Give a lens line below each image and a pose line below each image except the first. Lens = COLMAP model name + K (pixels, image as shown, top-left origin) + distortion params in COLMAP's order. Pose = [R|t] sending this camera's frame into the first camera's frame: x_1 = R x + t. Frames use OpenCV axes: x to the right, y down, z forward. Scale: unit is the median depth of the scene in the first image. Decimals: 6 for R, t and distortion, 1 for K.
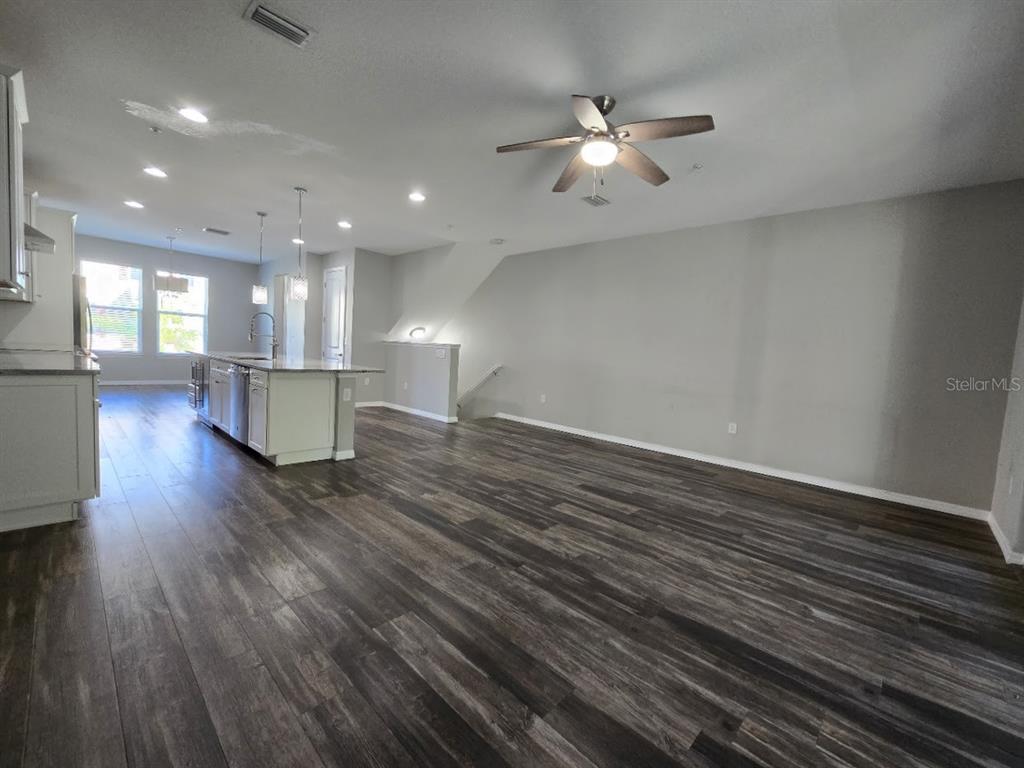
lens RADIAL K [[427.7, 0, 511.5], [0, 427.7, 383.3], [0, 0, 1]] dist [0.005180, 0.000511]
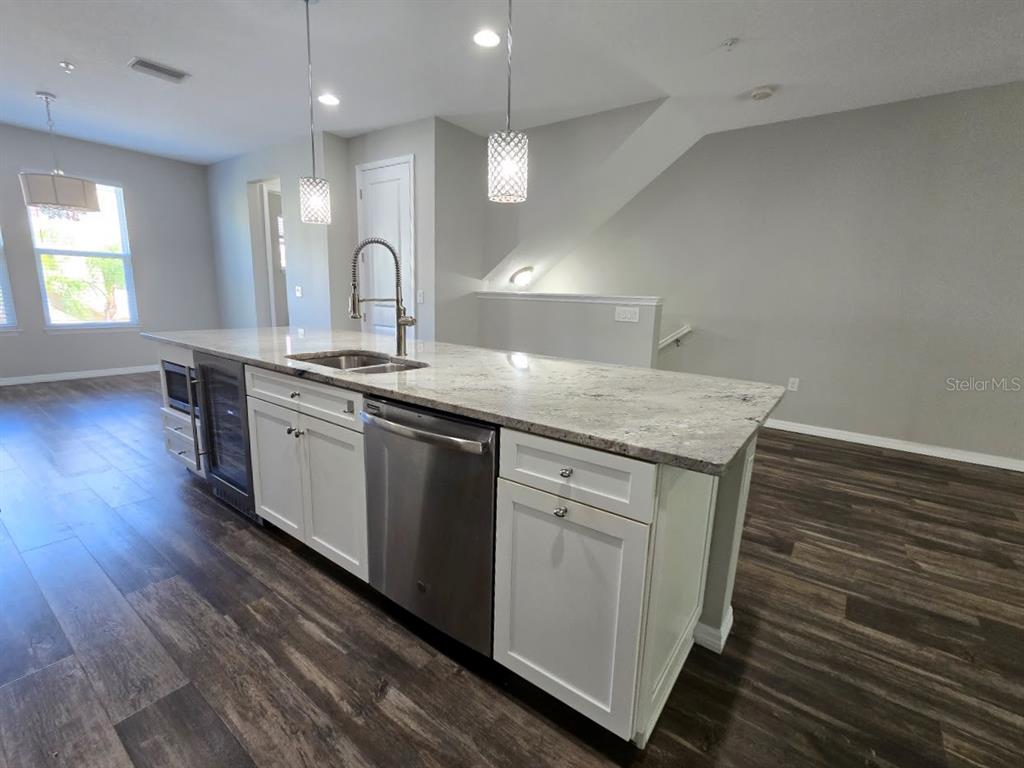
lens RADIAL K [[460.1, 0, 515.2], [0, 460.1, 384.6], [0, 0, 1]] dist [0.000135, 0.003360]
pose [[0.991449, -0.056294, 0.117725, -0.543523], [0.040645, 0.990505, 0.131334, -0.090580], [-0.124000, -0.125426, 0.984323, 0.593663]]
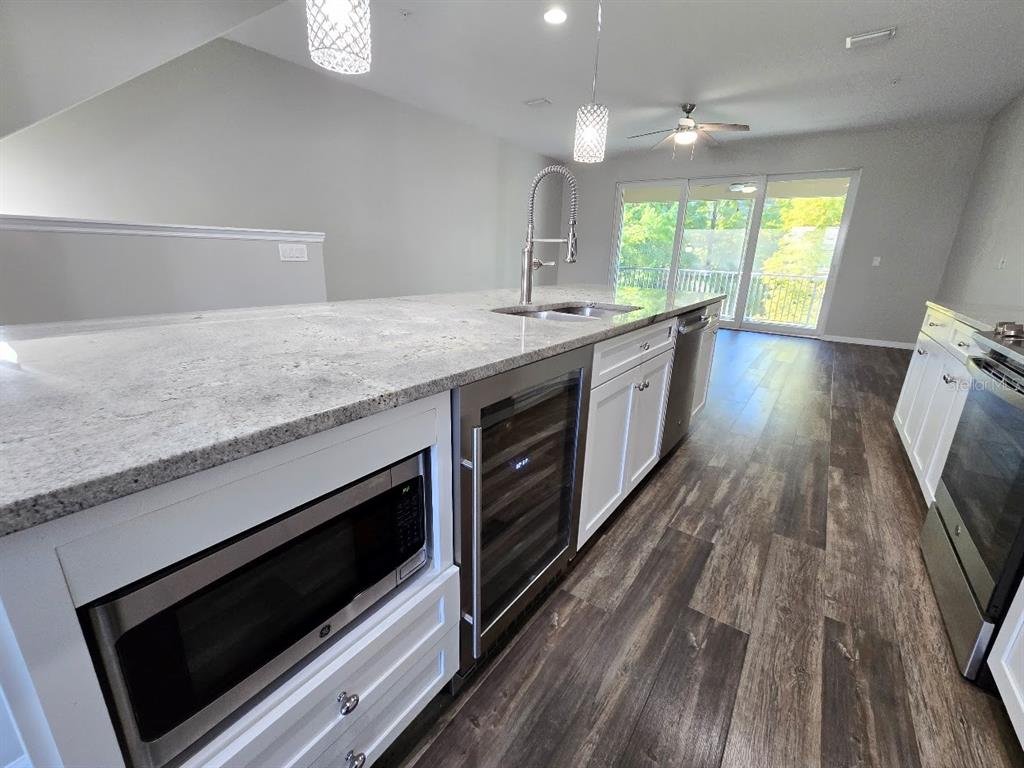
lens RADIAL K [[443.2, 0, 505.1], [0, 443.2, 381.0], [0, 0, 1]] dist [0.000372, 0.000675]
pose [[-0.134949, -0.335959, 0.932159, -1.246582], [0.036275, 0.938459, 0.343481, -0.163263], [-0.990188, 0.080167, -0.114457, 1.434214]]
